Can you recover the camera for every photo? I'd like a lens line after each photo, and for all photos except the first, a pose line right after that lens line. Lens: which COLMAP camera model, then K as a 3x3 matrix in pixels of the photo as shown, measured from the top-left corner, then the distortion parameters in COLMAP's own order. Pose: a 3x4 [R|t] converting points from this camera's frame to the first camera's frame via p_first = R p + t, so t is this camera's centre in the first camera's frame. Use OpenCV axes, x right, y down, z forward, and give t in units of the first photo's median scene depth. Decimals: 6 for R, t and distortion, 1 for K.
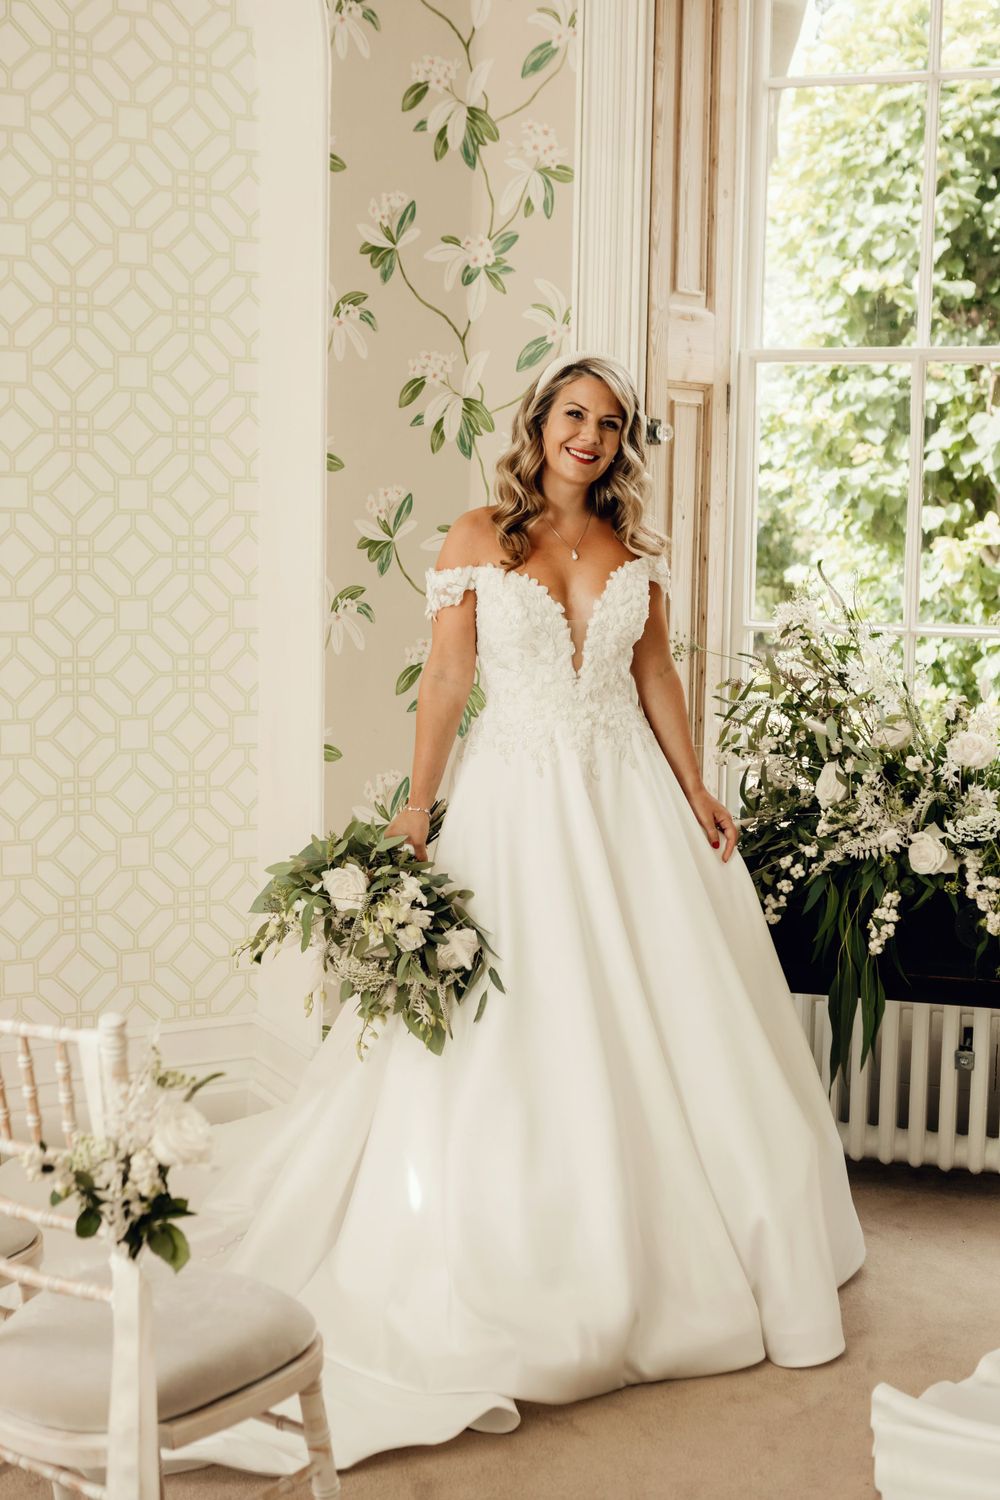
lens RADIAL K [[1963.7, 0, 493.0], [0, 1963.7, 743.8], [0, 0, 1]] dist [-0.038864, 0.000000]
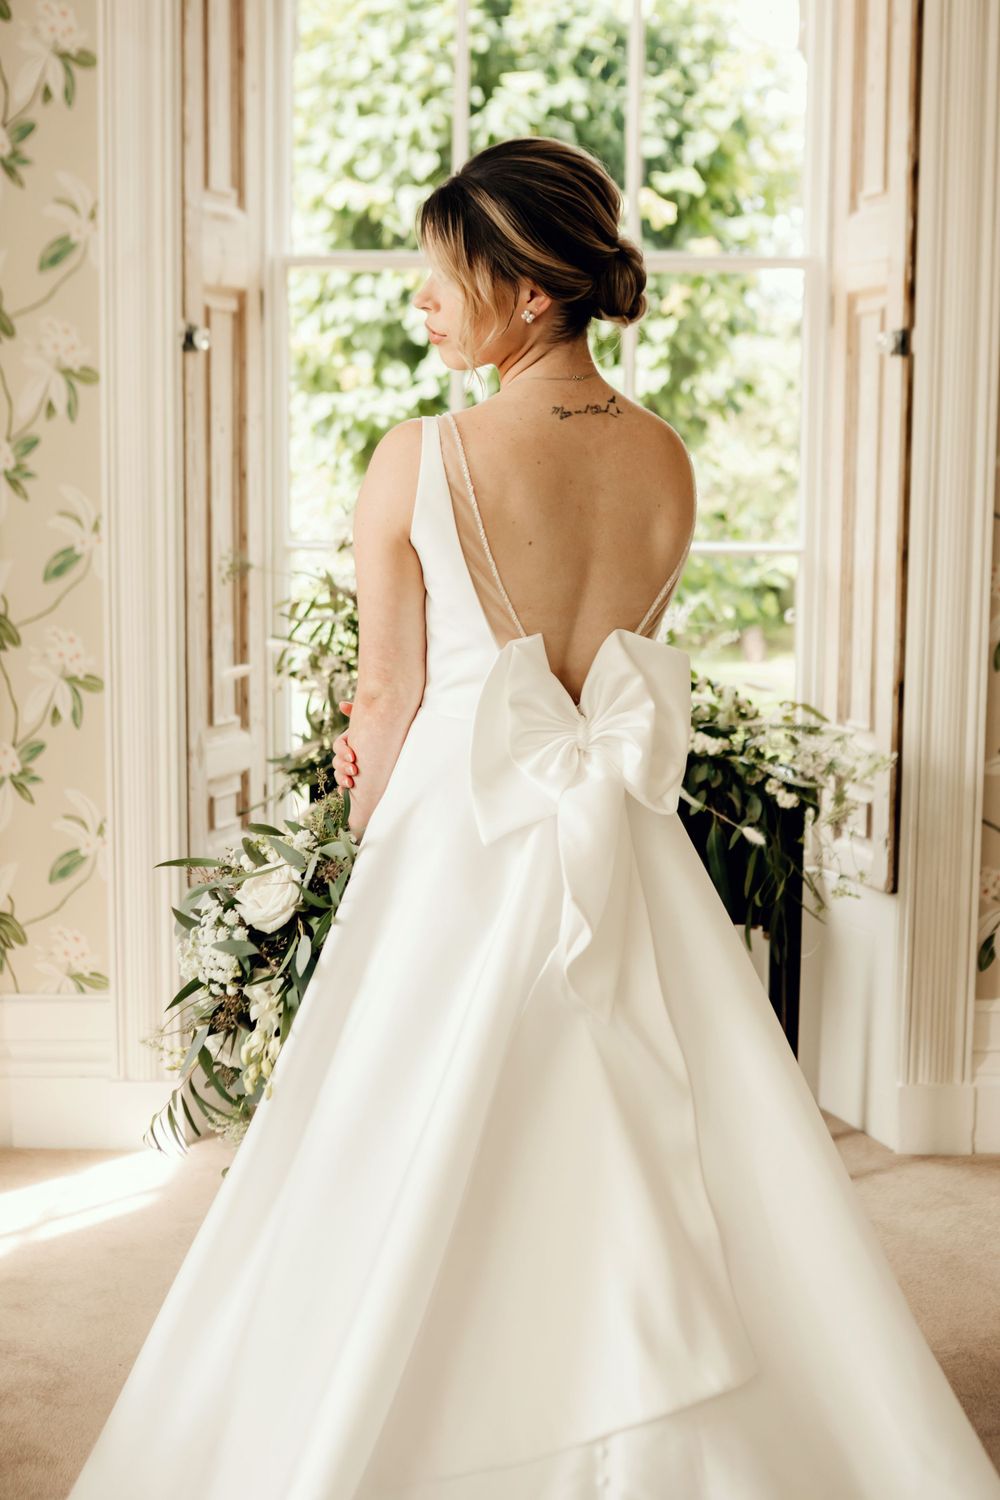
lens RADIAL K [[2131.2, 0, 490.7], [0, 2131.2, 733.8], [0, 0, 1]] dist [-0.045906, 0.000000]
pose [[0.959255, -0.042151, 0.279381, -0.070903], [0.040490, 0.999111, 0.011718, 0.023219], [-0.279626, 0.000072, 0.960109, -0.016132]]
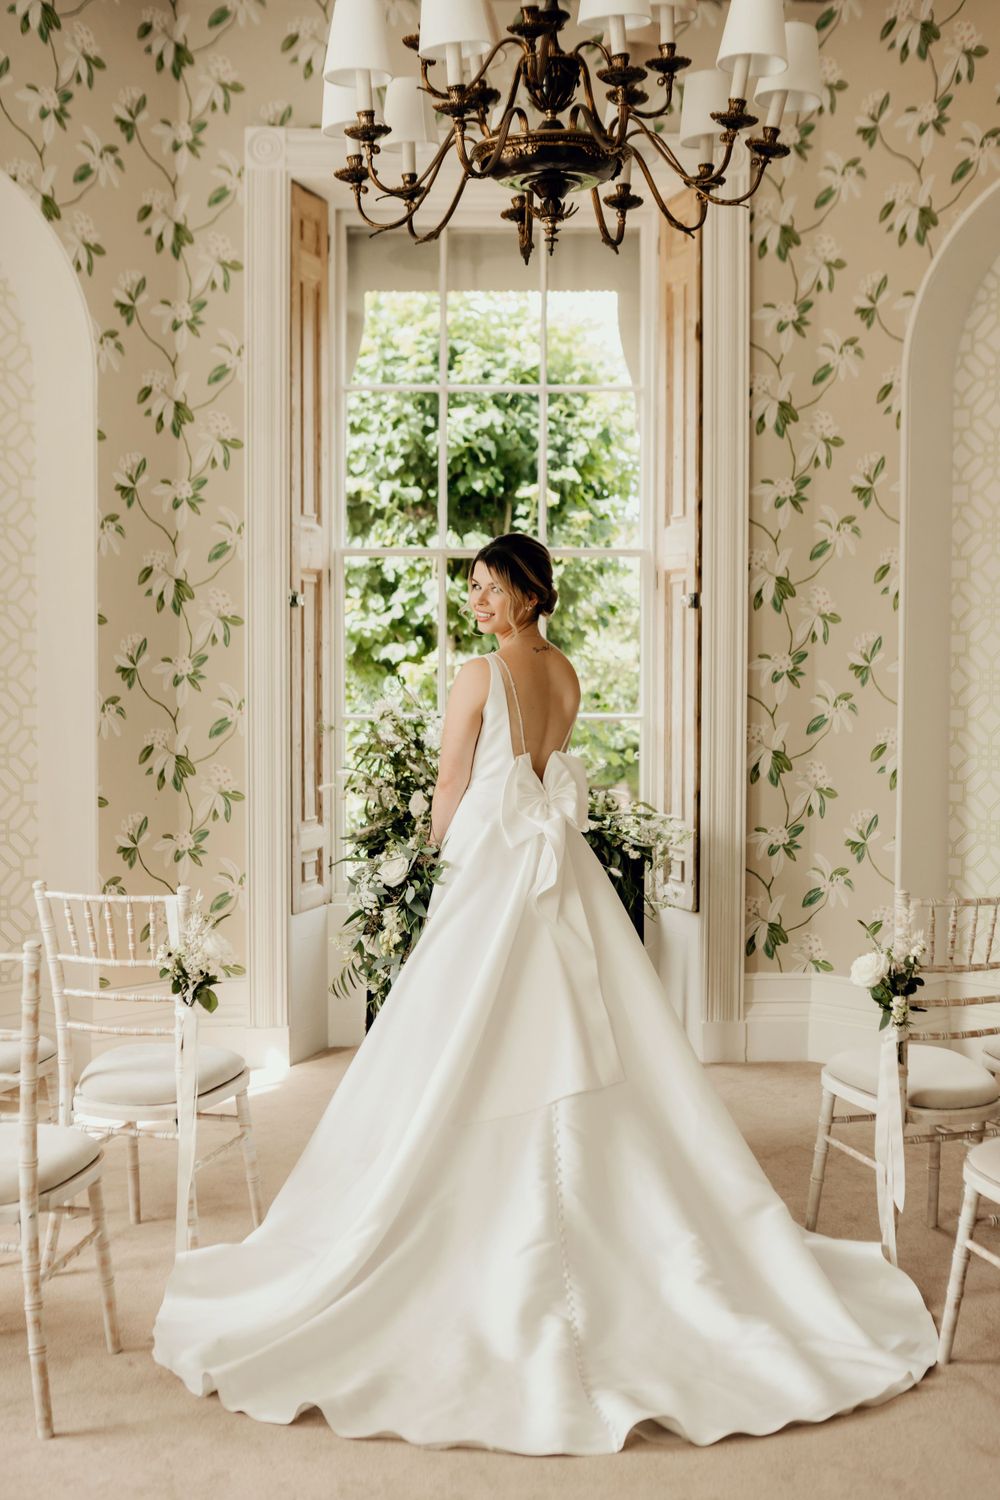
lens RADIAL K [[1900.6, 0, 504.8], [0, 1900.6, 758.0], [0, 0, 1]] dist [-0.039628, 0.000000]
pose [[0.940558, -0.031372, 0.338182, -0.289043], [0.052262, 0.997234, -0.052843, 0.066293], [-0.335589, 0.067376, 0.939596, -0.539300]]
